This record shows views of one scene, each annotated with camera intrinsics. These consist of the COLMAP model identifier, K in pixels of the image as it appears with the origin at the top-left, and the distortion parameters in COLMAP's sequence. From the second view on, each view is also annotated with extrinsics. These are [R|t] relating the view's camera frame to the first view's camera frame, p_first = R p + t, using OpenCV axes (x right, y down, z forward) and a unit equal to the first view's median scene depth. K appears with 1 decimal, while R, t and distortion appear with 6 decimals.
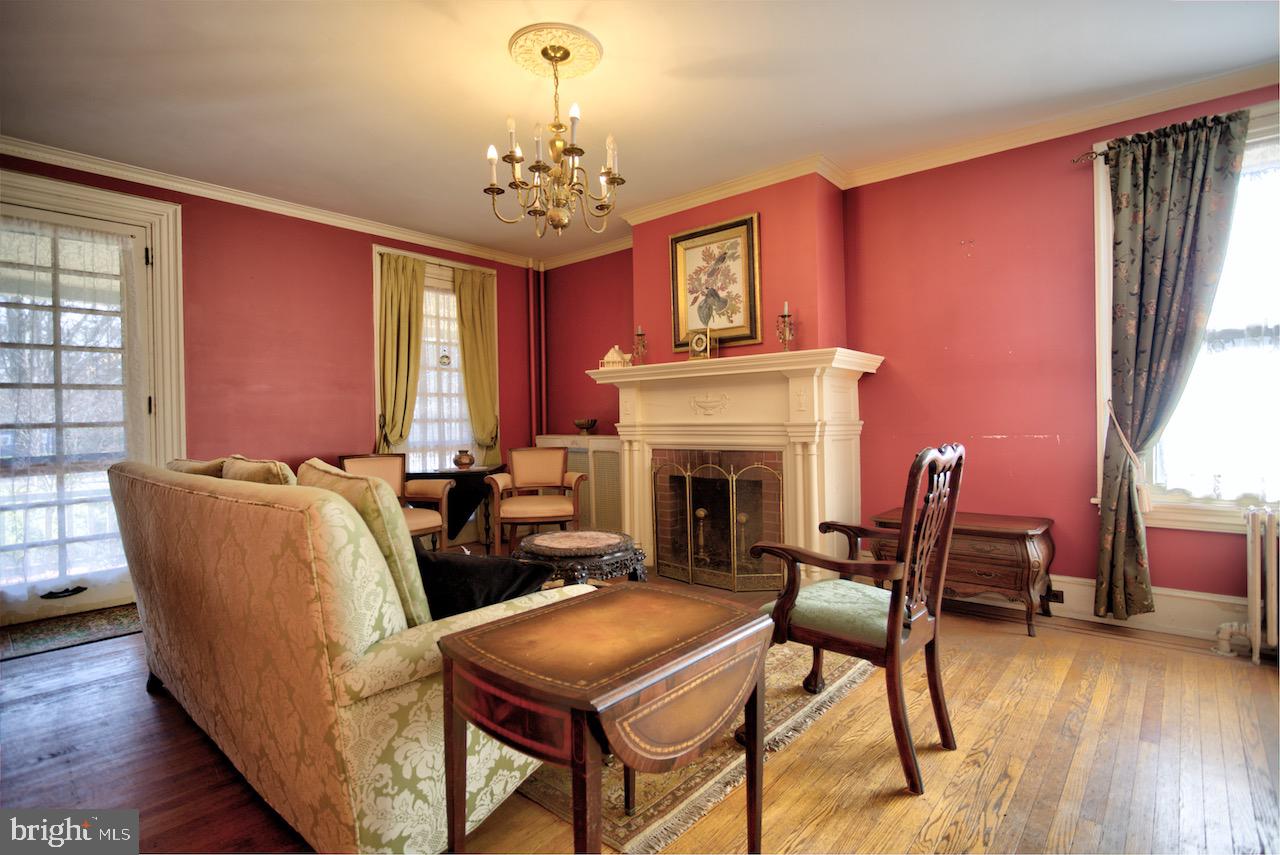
lens RADIAL K [[613.8, 0, 640.0], [0, 613.8, 427.5], [0, 0, 1]] dist [-0.003345, -0.000193]
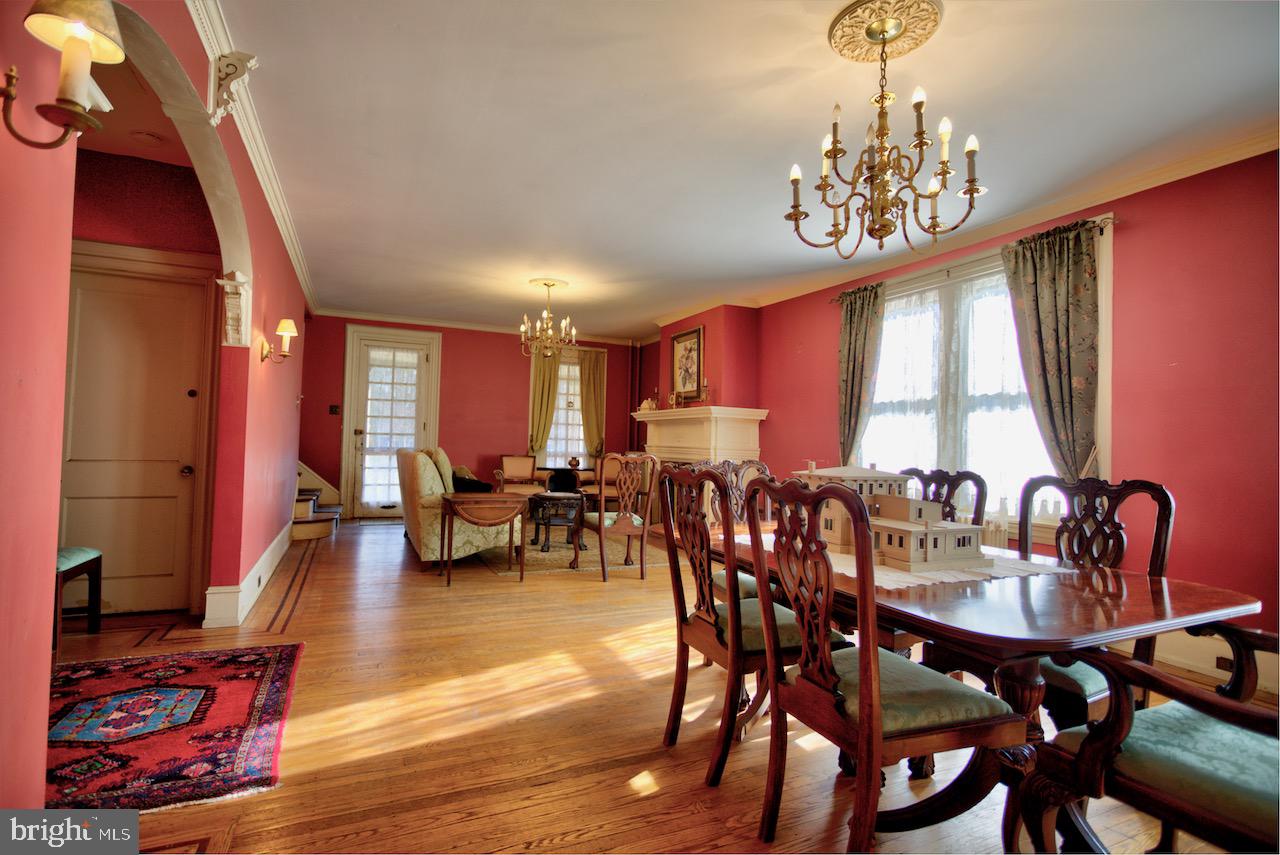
lens RADIAL K [[608.3, 0, 640.0], [0, 608.3, 427.5], [0, 0, 1]] dist [-0.001368, -0.000010]
pose [[0.911376, 0.029951, -0.410483, 0.696237], [-0.047536, 0.998334, -0.032696, 0.001666], [0.408819, 0.049311, 0.911282, -0.582204]]
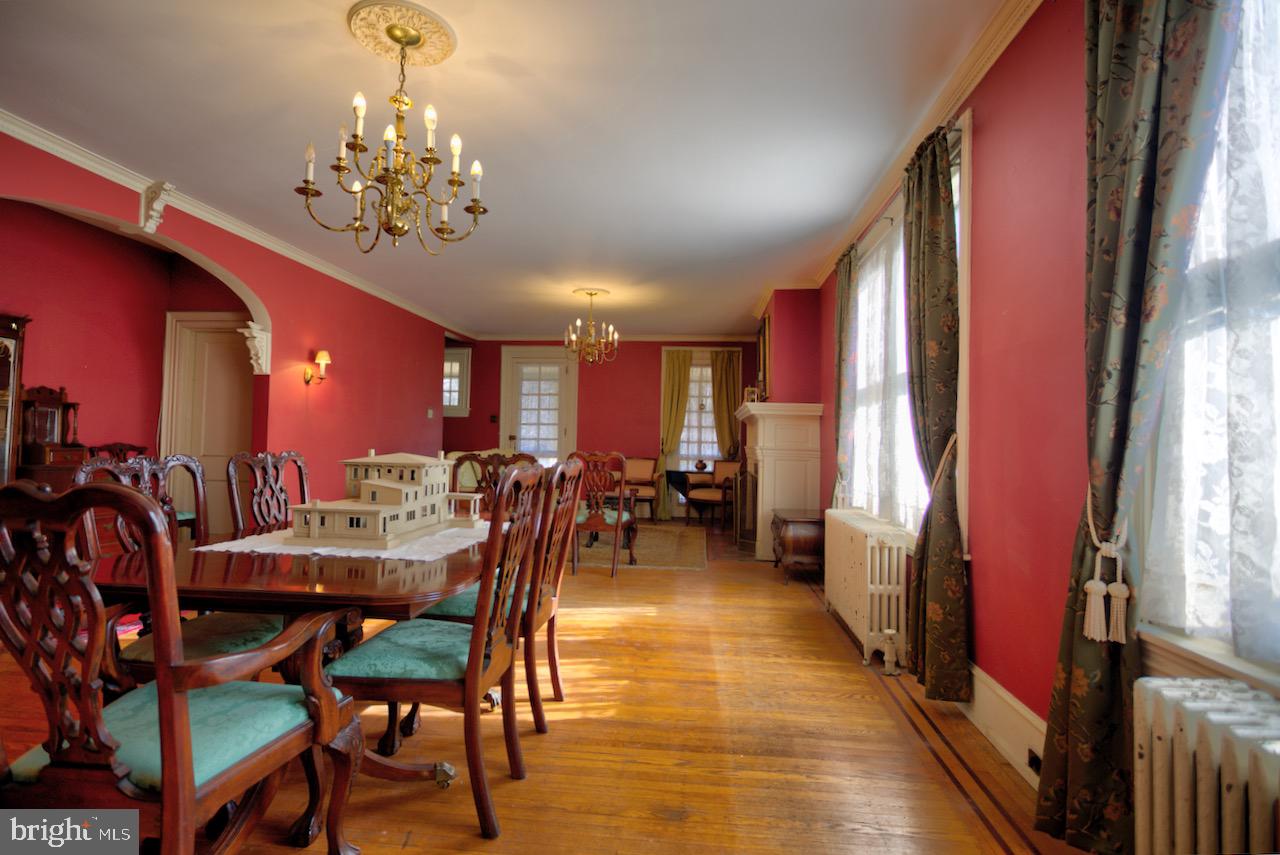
lens RADIAL K [[631.7, 0, 640.0], [0, 631.7, 427.5], [0, 0, 1]] dist [-0.001034, 0.000034]
pose [[0.587067, 0.006675, -0.809511, 1.232642], [-0.040580, 0.998952, -0.021192, -0.010844], [0.808521, 0.045291, 0.586722, -0.196072]]
